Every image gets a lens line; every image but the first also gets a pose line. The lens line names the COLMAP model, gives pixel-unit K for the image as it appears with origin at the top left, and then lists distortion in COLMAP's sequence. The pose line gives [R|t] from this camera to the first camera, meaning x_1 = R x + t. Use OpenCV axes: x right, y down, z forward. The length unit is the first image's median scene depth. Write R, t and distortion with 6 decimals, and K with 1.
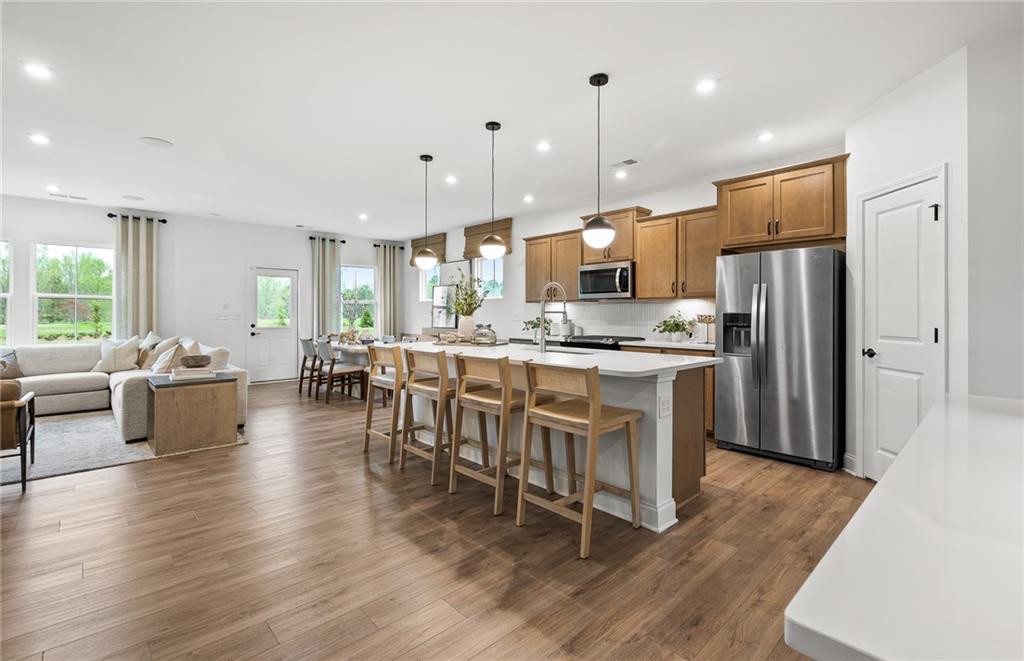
lens RADIAL K [[460.0, 0, 512.3], [0, 460.0, 313.6], [0, 0, 1]] dist [0.002147, 0.000179]
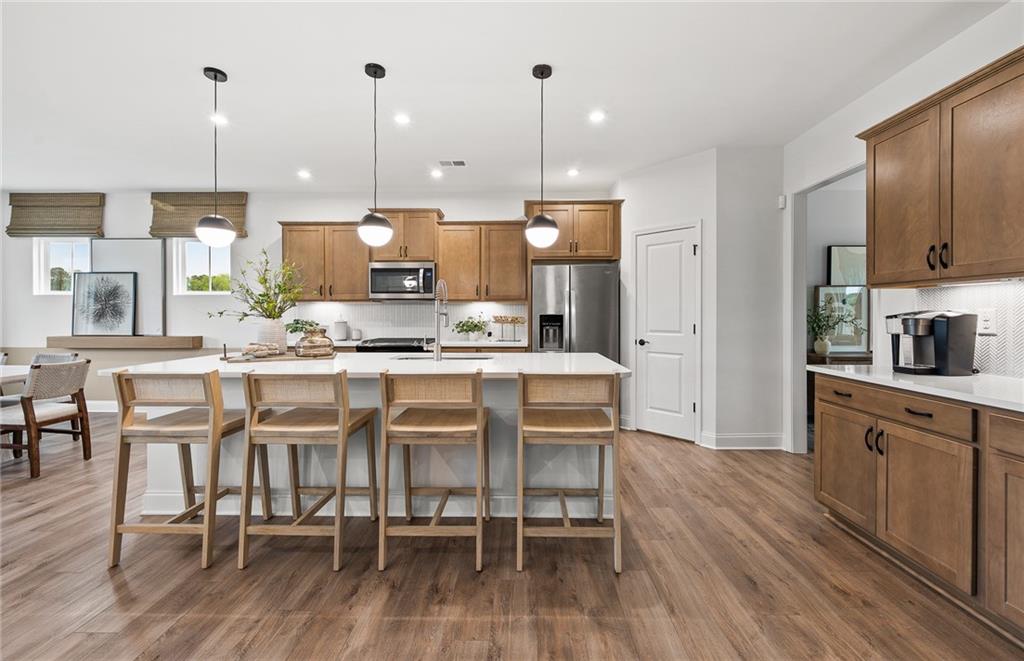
lens RADIAL K [[408.3, 0, 514.5], [0, 408.3, 323.2], [0, 0, 1]] dist [-0.002914, 0.000203]
pose [[0.694998, -0.015737, 0.718840, -0.295923], [-0.001207, 0.999734, 0.023053, -0.002633], [-0.719011, -0.016890, 0.694794, 0.286032]]
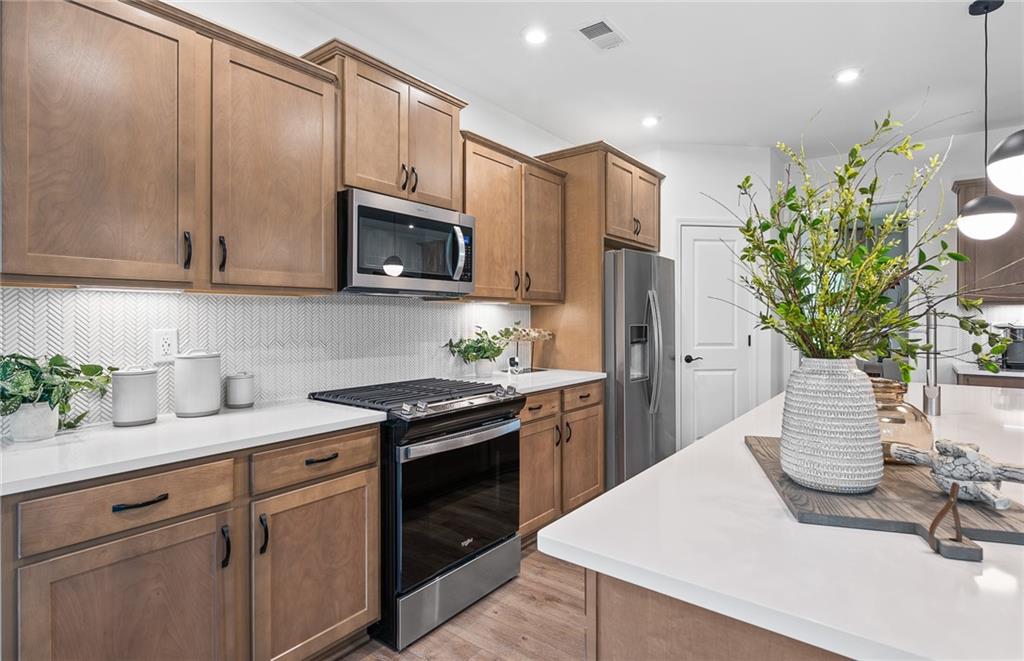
lens RADIAL K [[521.2, 0, 514.5], [0, 521.2, 329.6], [0, 0, 1]] dist [-0.002704, 0.000154]
pose [[-0.170342, -0.020617, 0.985169, -0.312111], [-0.001470, 0.999785, 0.020669, -0.010782], [-0.985384, 0.002073, -0.170336, 1.180731]]
